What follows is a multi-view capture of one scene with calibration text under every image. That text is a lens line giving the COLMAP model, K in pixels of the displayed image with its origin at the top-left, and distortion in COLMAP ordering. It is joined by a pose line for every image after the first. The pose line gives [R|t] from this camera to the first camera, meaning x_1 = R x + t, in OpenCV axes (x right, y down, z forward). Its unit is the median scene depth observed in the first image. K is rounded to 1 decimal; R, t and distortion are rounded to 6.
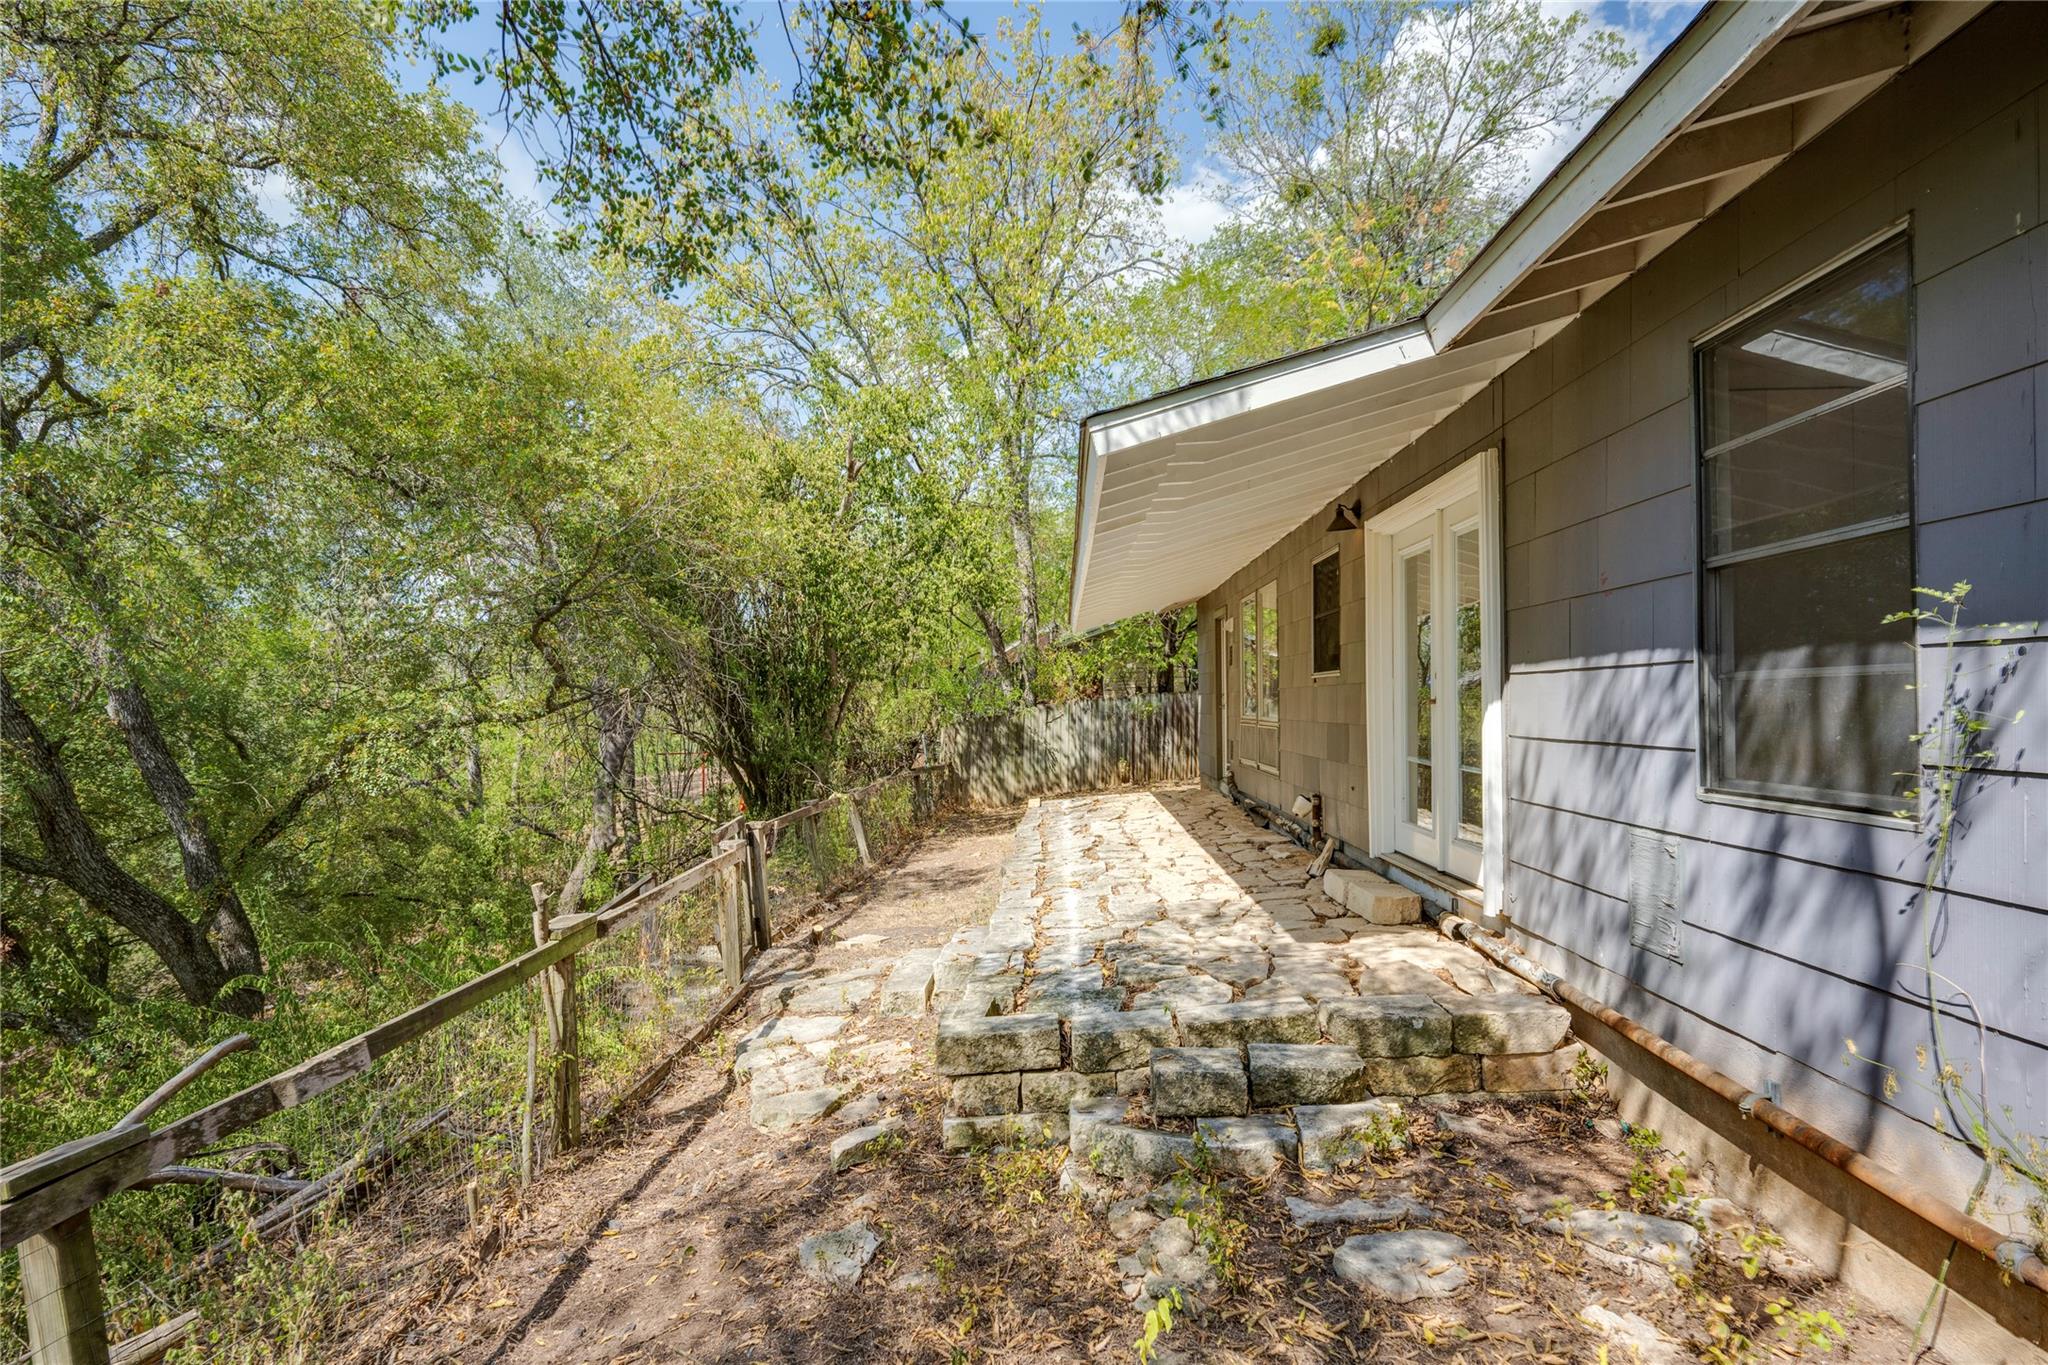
lens RADIAL K [[1112.3, 0, 1024.0], [0, 1112.3, 682.5], [0, 0, 1]] dist [0.000263, 0.000884]
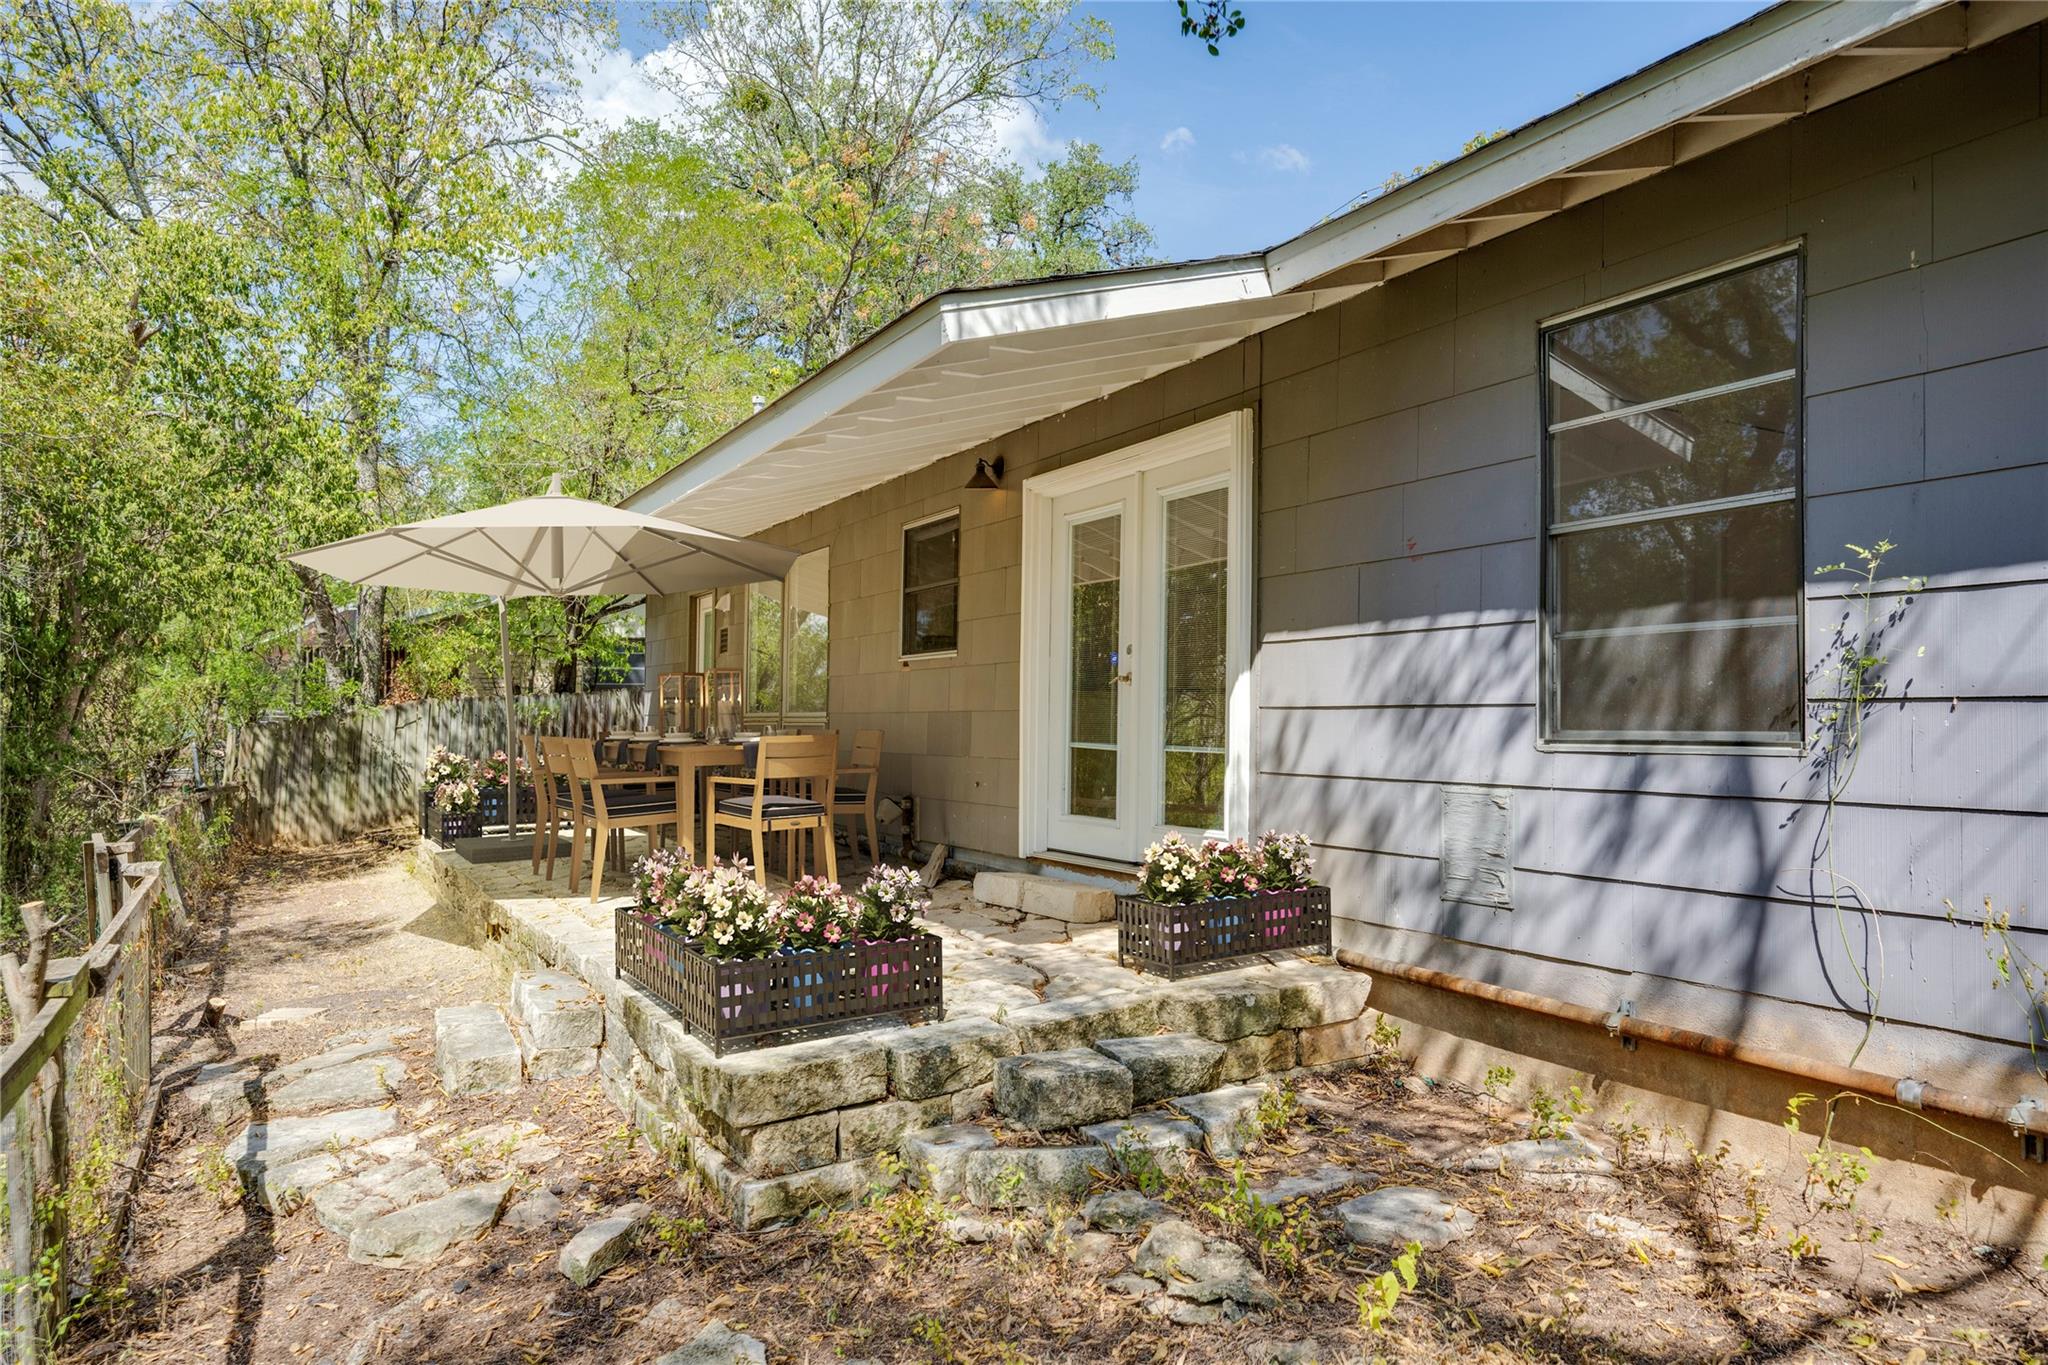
lens RADIAL K [[1350.0, 0, 1024.0], [0, 1350.0, 682.5], [0, 0, 1]] dist [-0.002686, 0.000936]
pose [[0.855325, 0.039125, 0.516613, -0.417473], [-0.030548, 0.999218, -0.025098, 0.075688], [-0.517191, 0.005686, 0.855851, 0.130265]]
